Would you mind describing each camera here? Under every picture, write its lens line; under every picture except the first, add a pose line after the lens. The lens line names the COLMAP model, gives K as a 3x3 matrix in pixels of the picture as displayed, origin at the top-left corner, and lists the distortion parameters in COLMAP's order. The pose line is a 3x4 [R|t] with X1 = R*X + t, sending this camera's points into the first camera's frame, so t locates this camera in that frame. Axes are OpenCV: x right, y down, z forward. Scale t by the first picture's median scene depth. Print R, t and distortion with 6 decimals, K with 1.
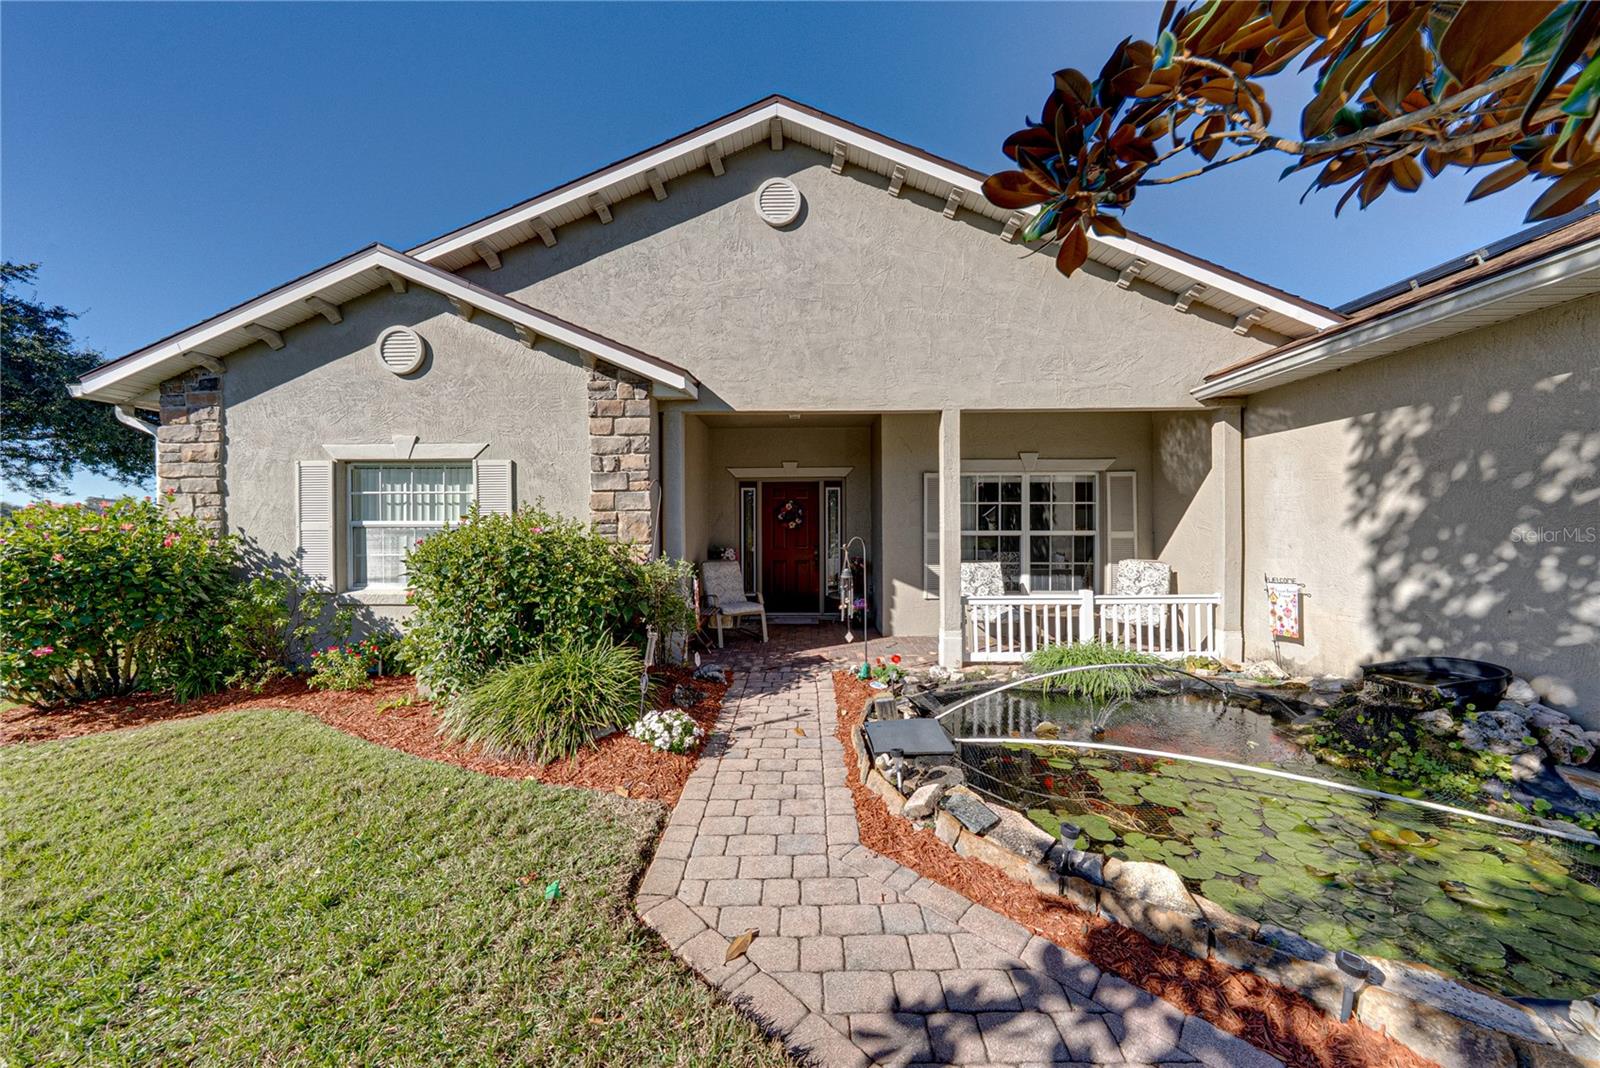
lens RADIAL K [[552.7, 0, 807.2], [0, 552.7, 523.1], [0, 0, 1]] dist [0.000615, 0.000271]
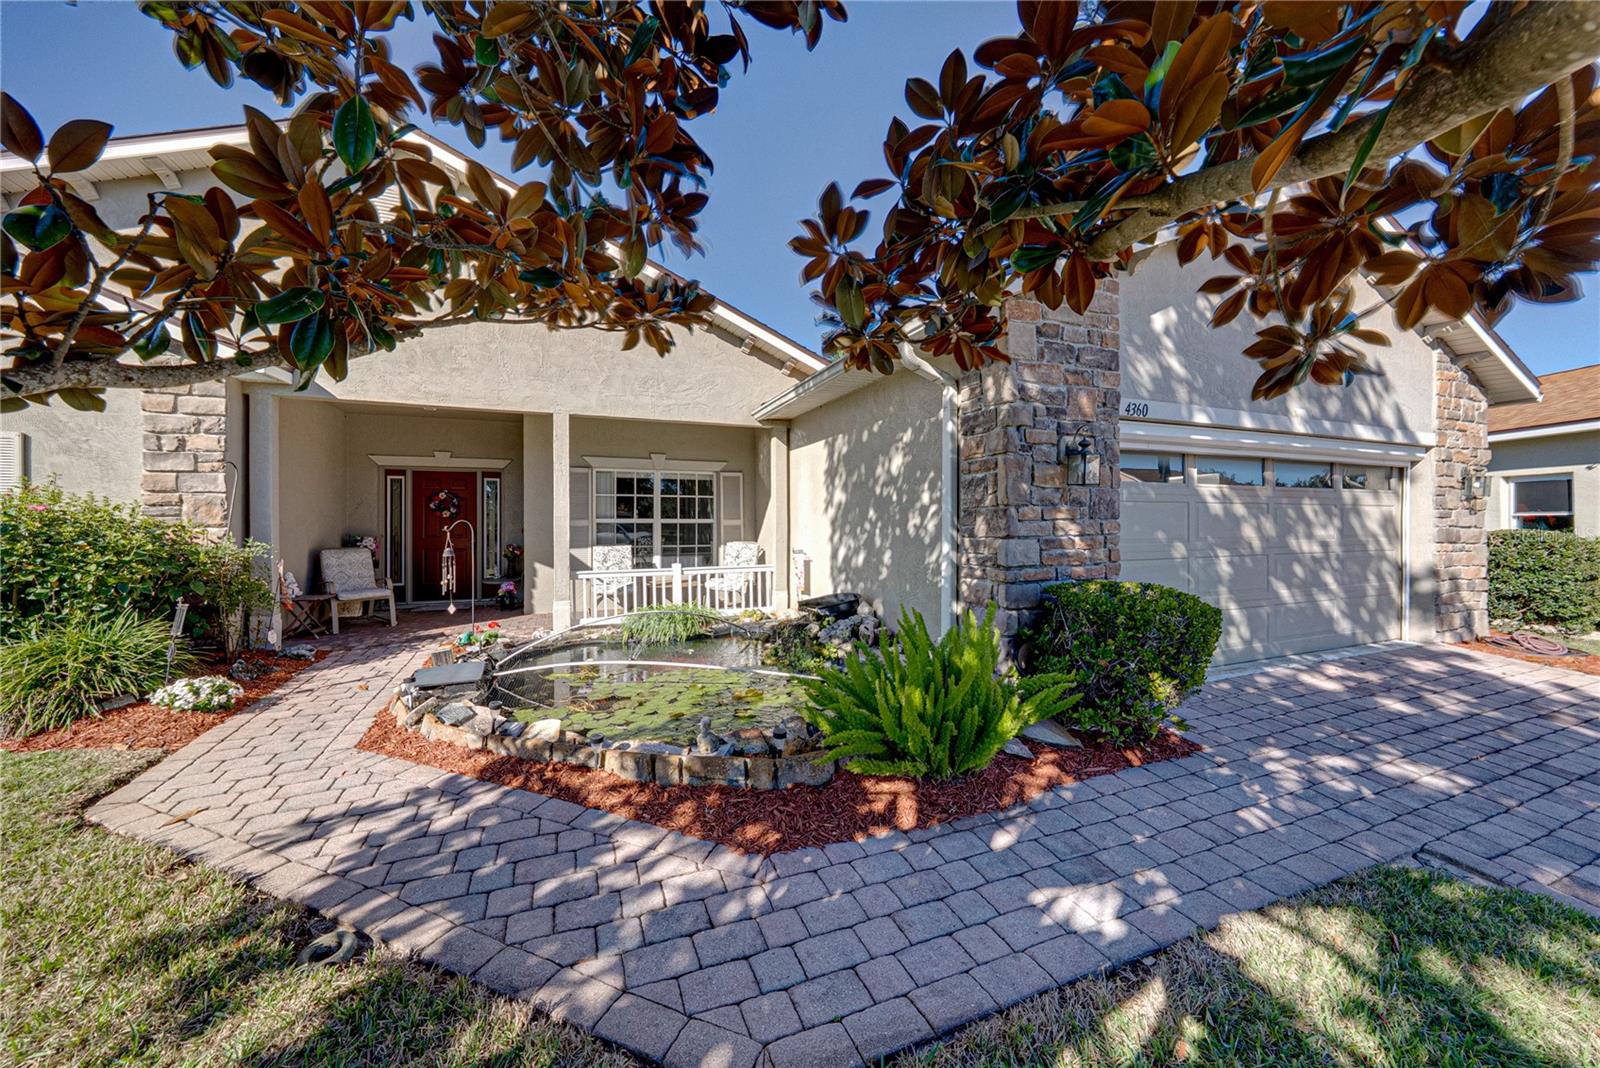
lens RADIAL K [[552.7, 0, 779.9], [0, 552.7, 518.9], [0, 0, 1]] dist [0.000615, 0.000271]
pose [[0.927419, 0.004618, 0.373995, 0.323271], [-0.002956, 0.999983, -0.005015, 0.031400], [-0.374012, 0.003546, 0.927417, -0.344341]]
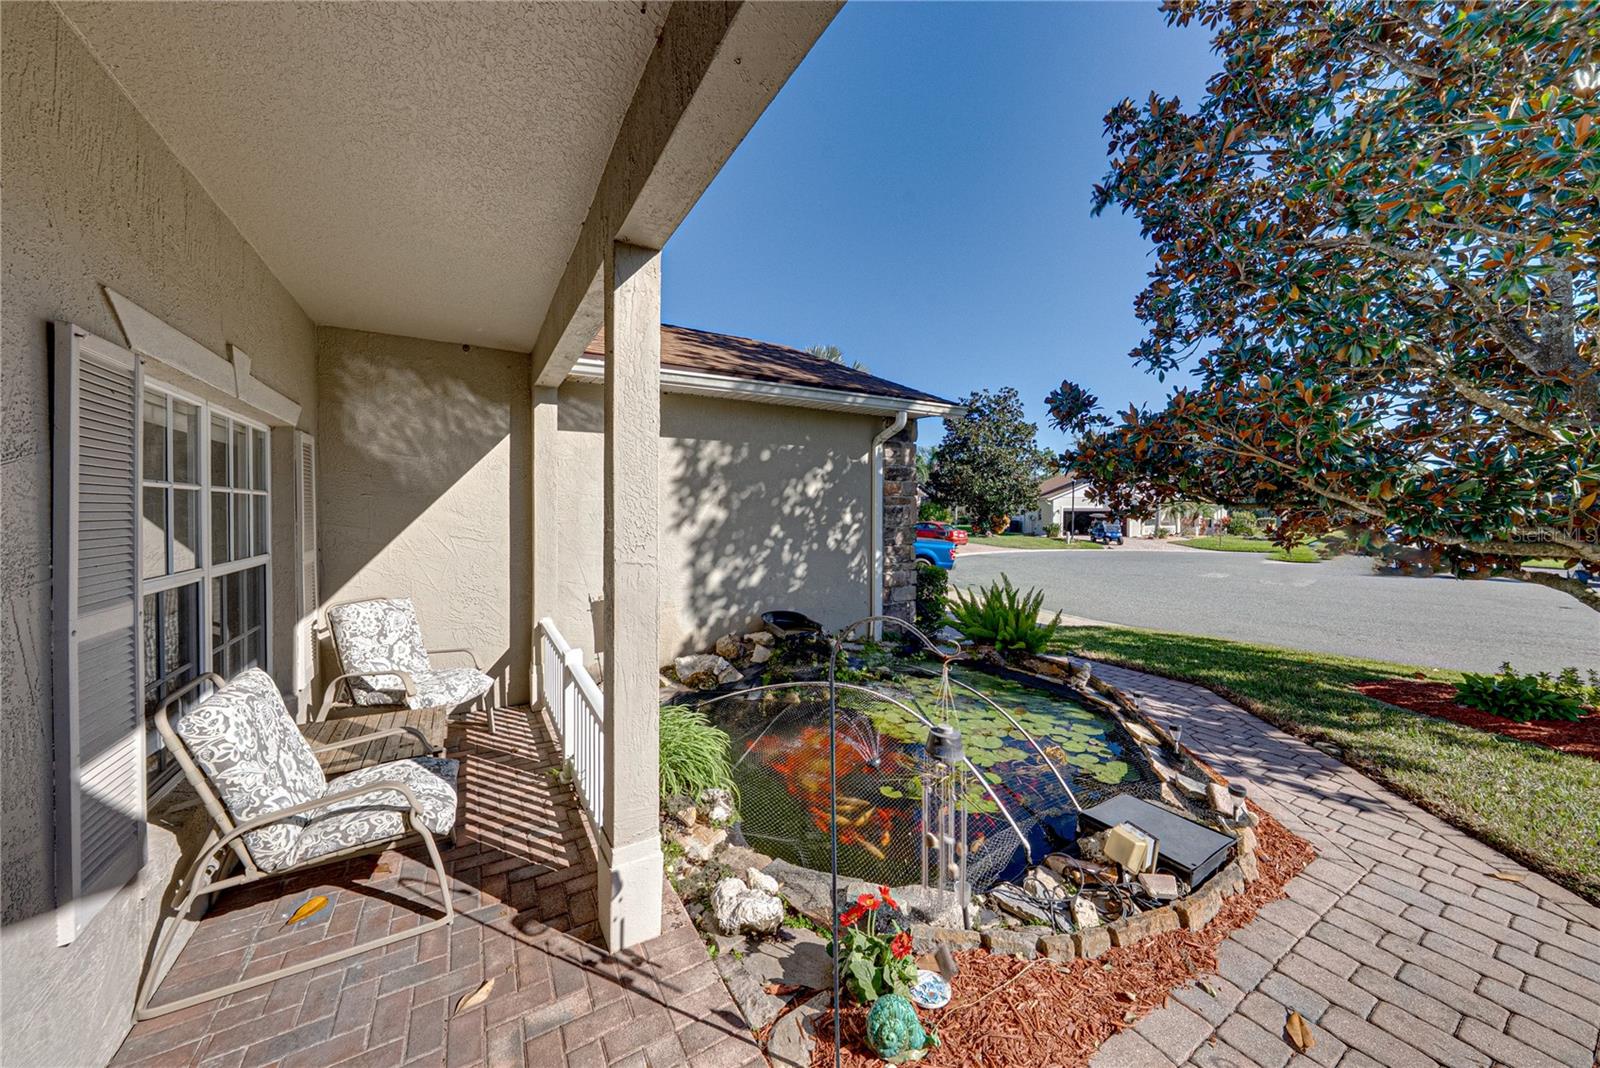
lens RADIAL K [[552.7, 0, 796.2], [0, 552.7, 520.2], [0, 0, 1]] dist [0.000615, 0.000271]
pose [[-0.519948, -0.012830, 0.854102, -0.162129], [0.001718, 0.999869, 0.016066, -0.036317], [-0.854196, 0.009821, -0.519858, 1.433208]]
